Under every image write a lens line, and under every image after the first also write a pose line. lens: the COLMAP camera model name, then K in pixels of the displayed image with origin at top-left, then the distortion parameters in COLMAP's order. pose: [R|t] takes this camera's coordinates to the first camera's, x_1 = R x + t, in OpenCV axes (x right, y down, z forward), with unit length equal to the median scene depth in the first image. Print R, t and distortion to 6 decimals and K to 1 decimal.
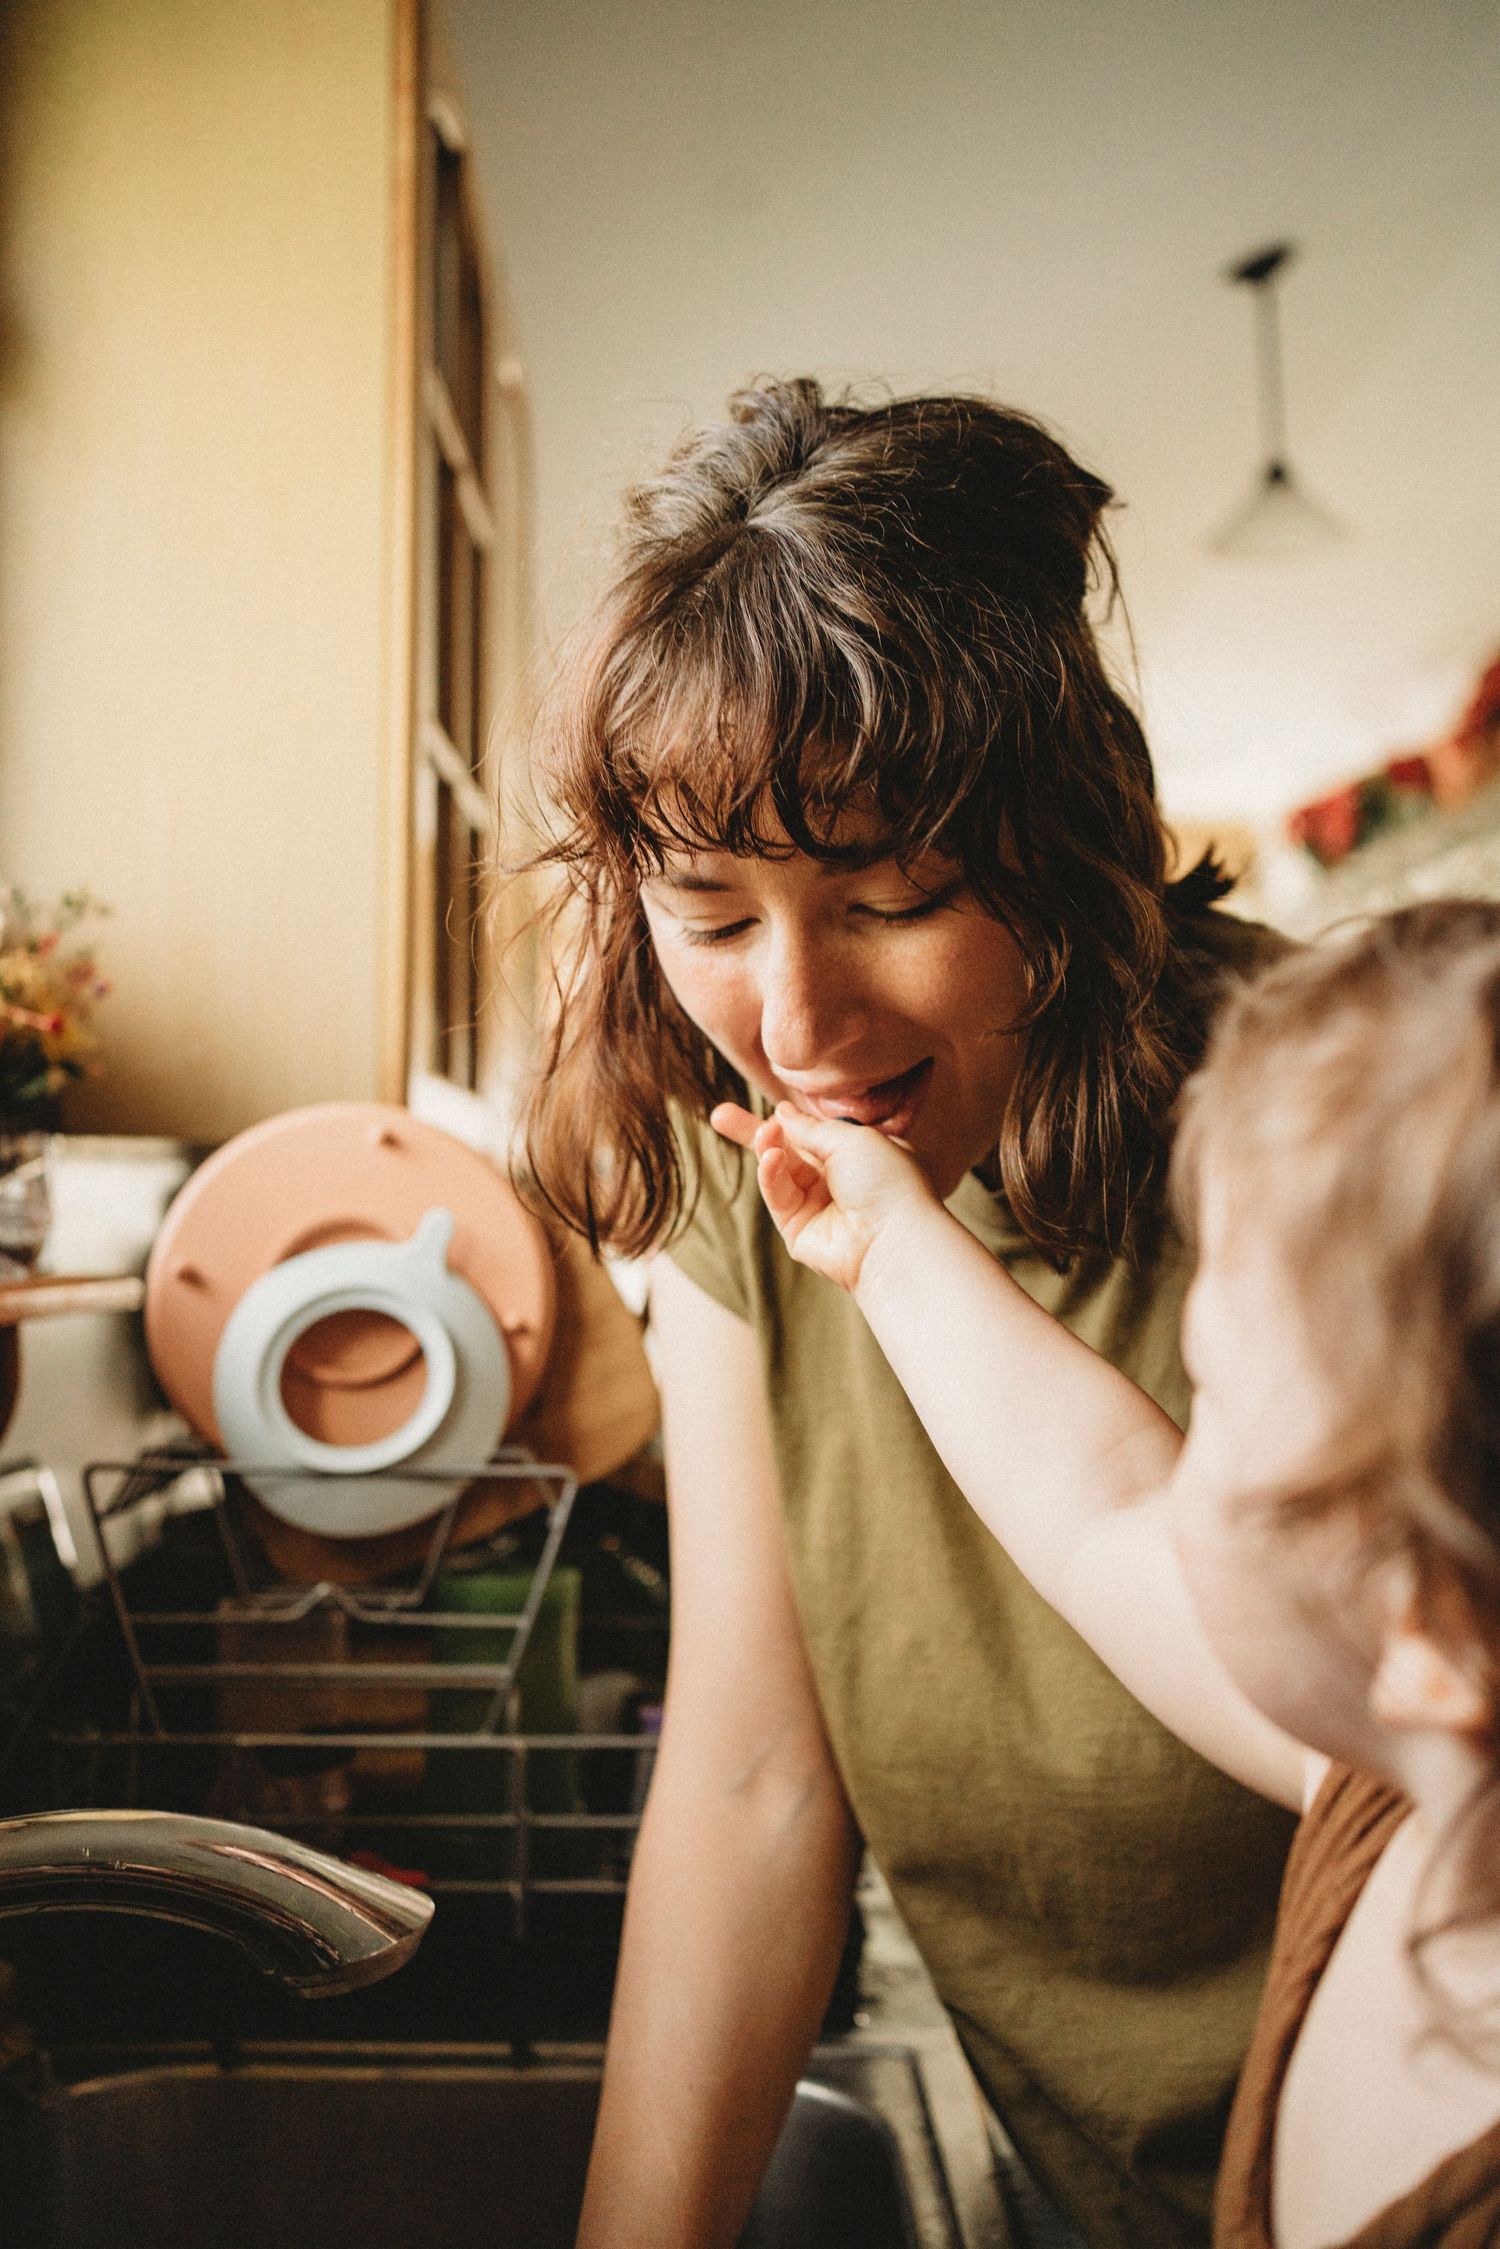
lens RADIAL K [[2395.7, 0, 750.0], [0, 2395.7, 1124.5], [0, 0, 1]] dist [-0.001646, 0.129118]
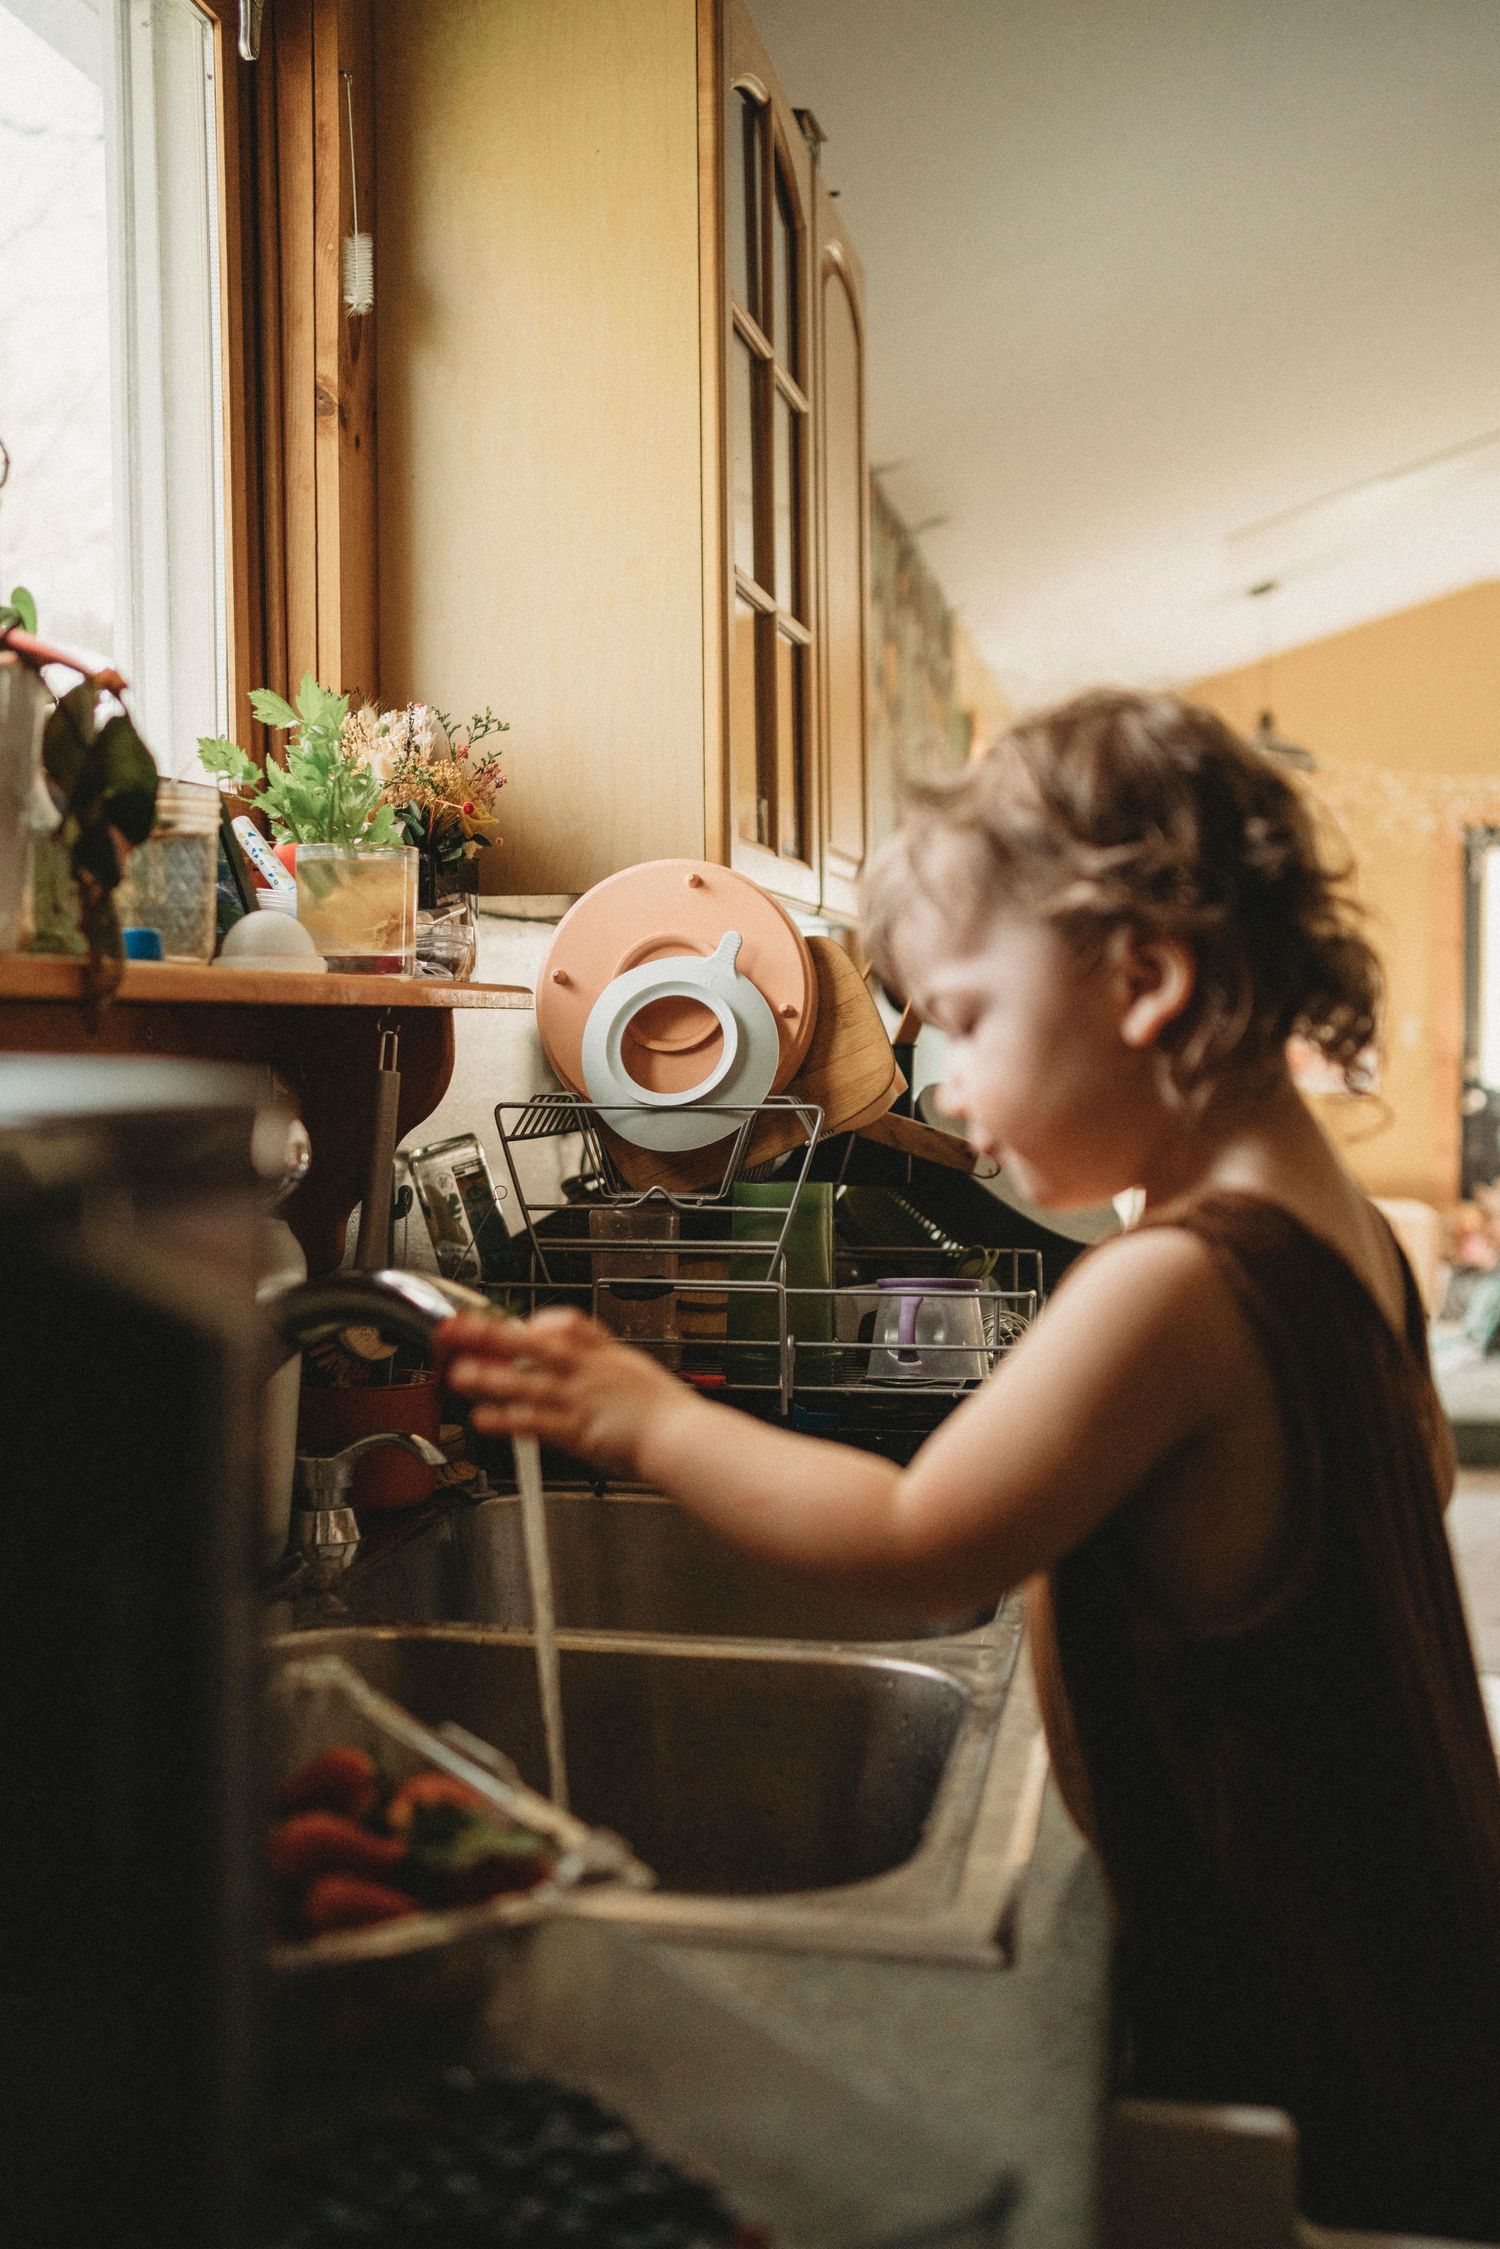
lens RADIAL K [[2499.8, 0, 735.6], [0, 2499.8, 1129.1], [0, 0, 1]] dist [-0.029836, 0.156336]
pose [[0.981067, -0.008664, -0.193473, 0.160767], [0.024314, 0.996605, 0.078664, 0.037165], [0.192134, -0.081879, 0.977947, -0.465967]]
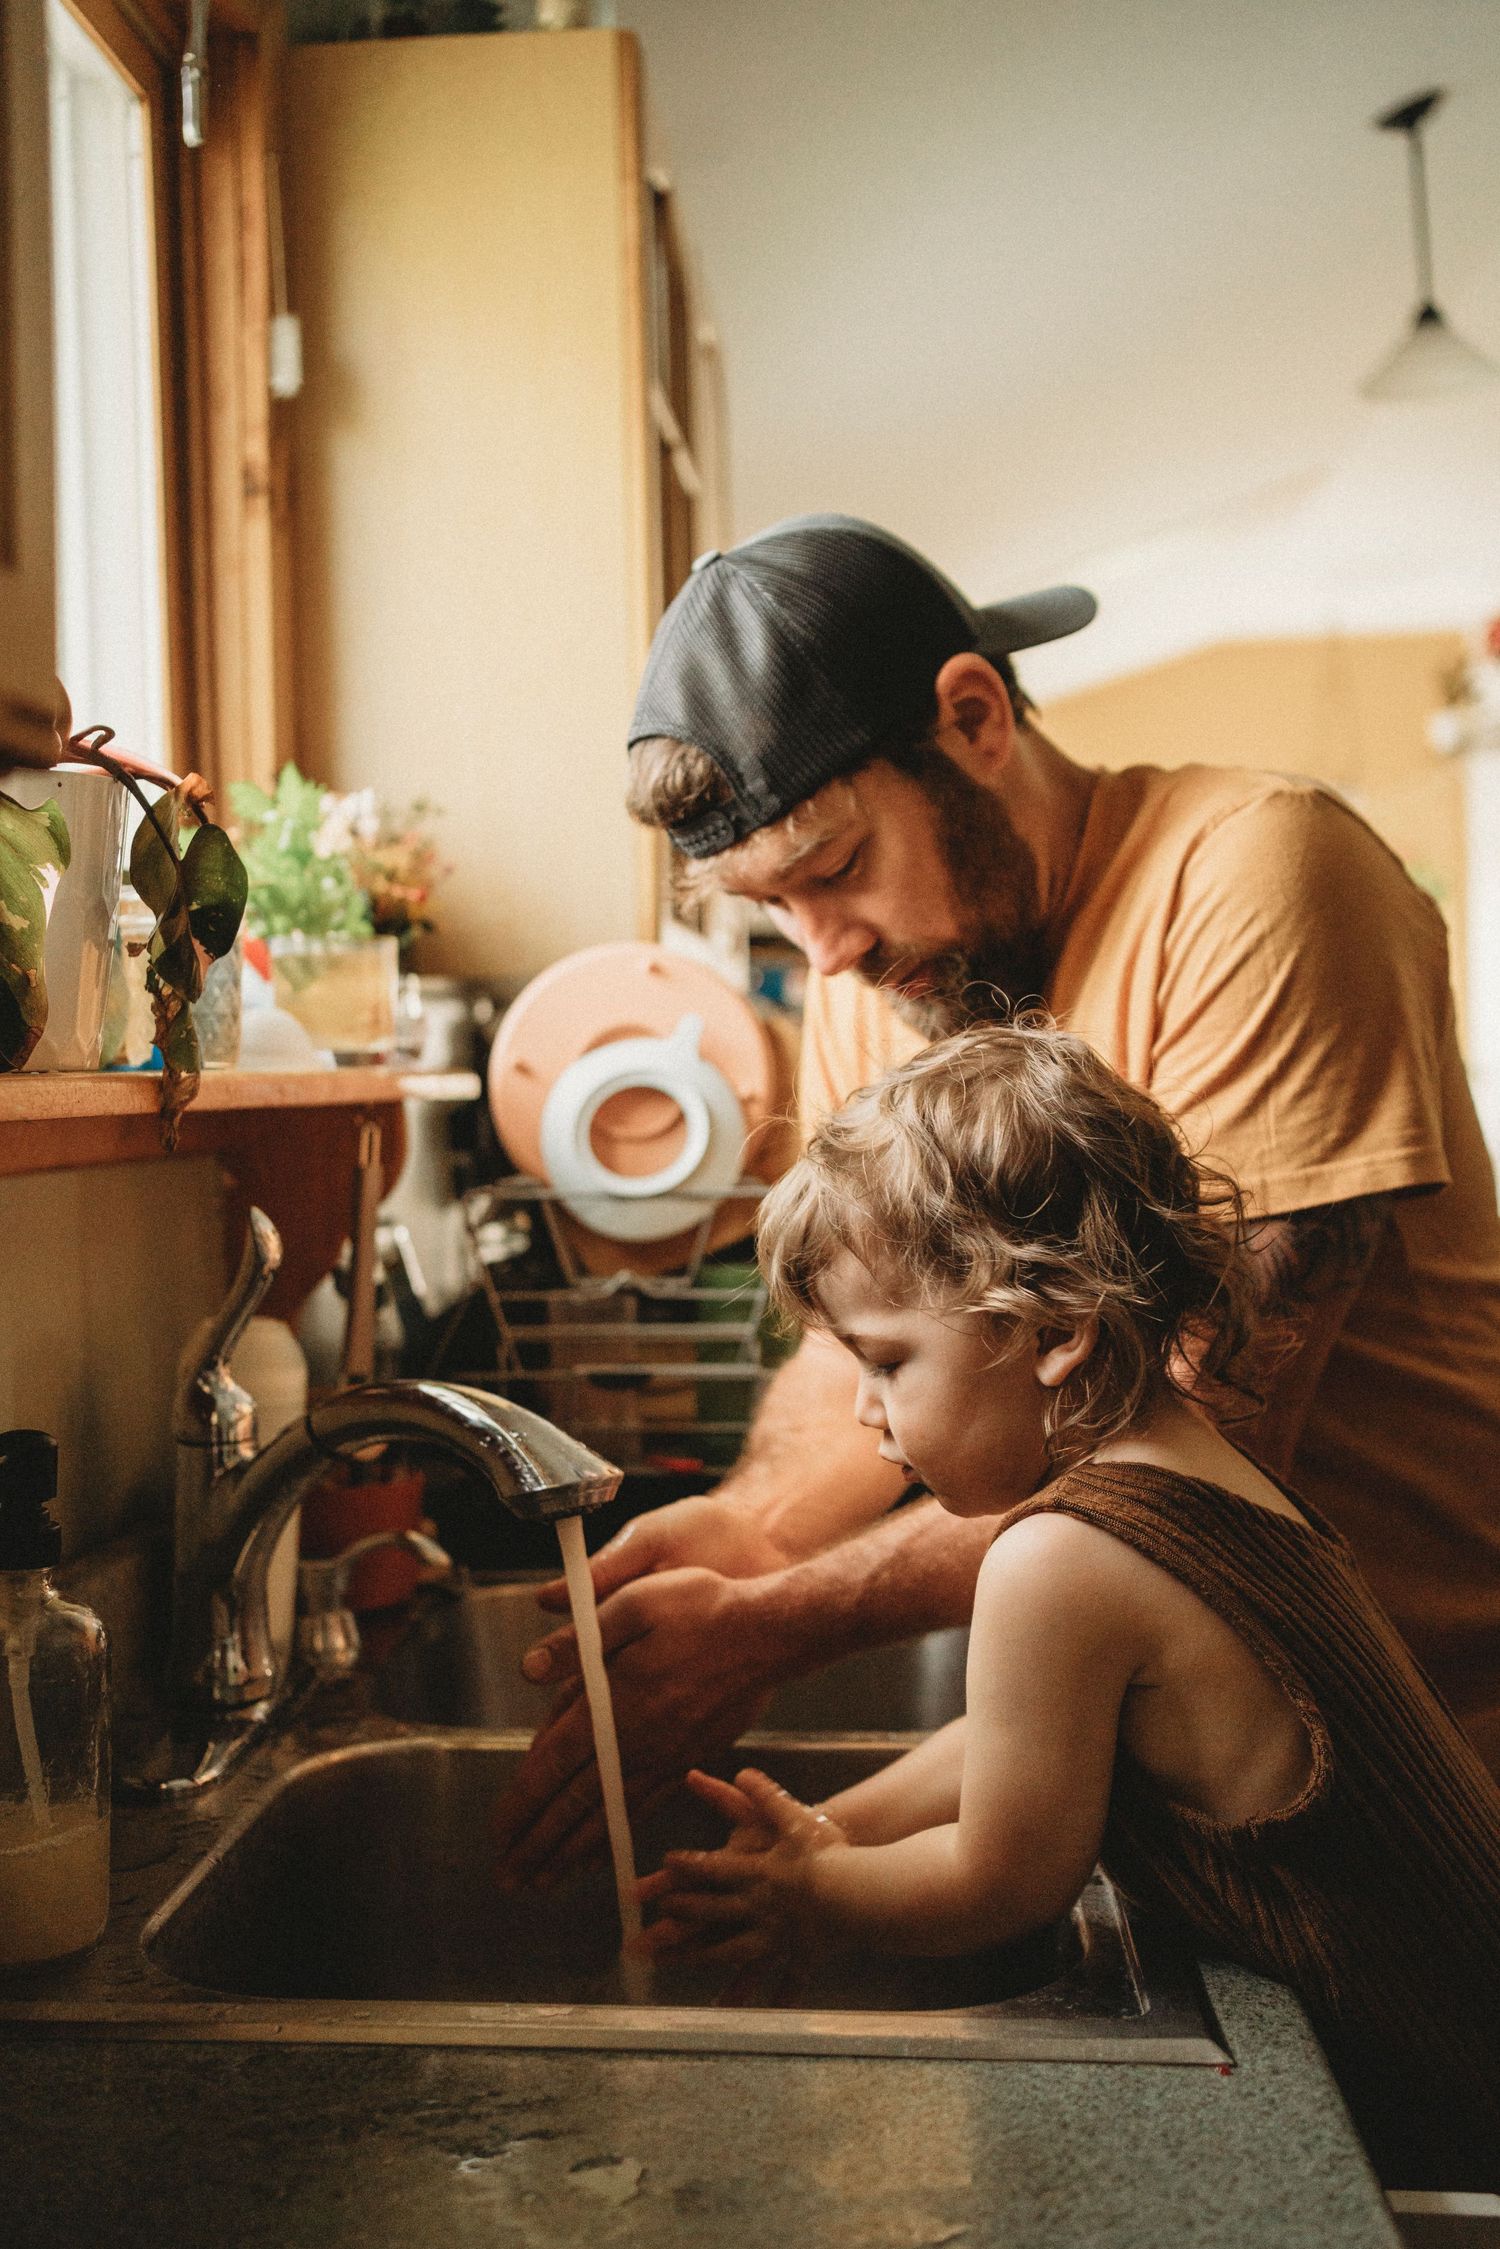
lens RADIAL K [[2499.8, 0, 735.6], [0, 2499.8, 1129.1], [0, 0, 1]] dist [-0.029836, 0.156336]
pose [[0.995538, -0.028275, -0.090028, 0.028782], [0.034034, 0.997428, 0.063085, 0.009981], [0.088012, -0.065867, 0.993939, -0.487922]]
